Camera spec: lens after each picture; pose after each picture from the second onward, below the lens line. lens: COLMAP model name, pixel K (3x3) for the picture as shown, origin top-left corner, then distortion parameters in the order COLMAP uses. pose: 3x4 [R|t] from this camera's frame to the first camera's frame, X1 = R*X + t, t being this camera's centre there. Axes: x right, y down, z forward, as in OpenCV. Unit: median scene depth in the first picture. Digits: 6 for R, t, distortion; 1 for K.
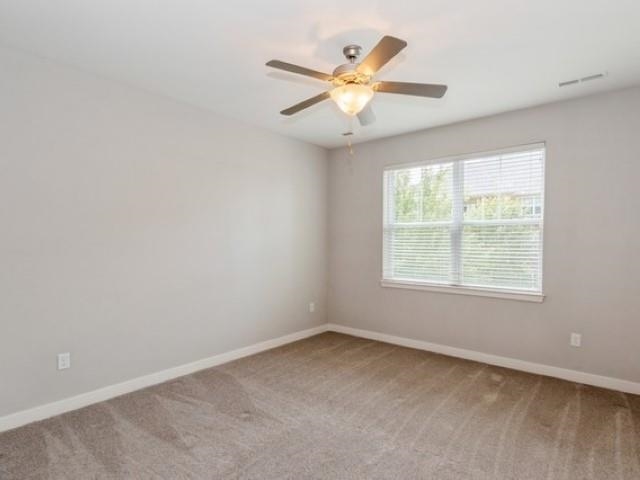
lens RADIAL K [[354.0, 0, 319.4], [0, 354.0, 244.5], [0, 0, 1]] dist [-0.002345, 0.000005]
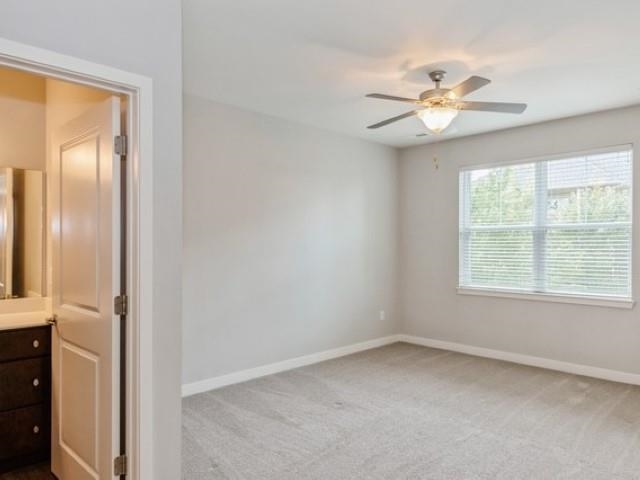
lens RADIAL K [[446.4, 0, 320.0], [0, 446.4, 240.0], [0, 0, 1]] dist [-0.001105, 0.001549]
pose [[0.995320, -0.002513, -0.096603, -0.108192], [0.000377, 0.999755, -0.022124, 0.002183], [0.096635, 0.021984, 0.995077, -0.323032]]
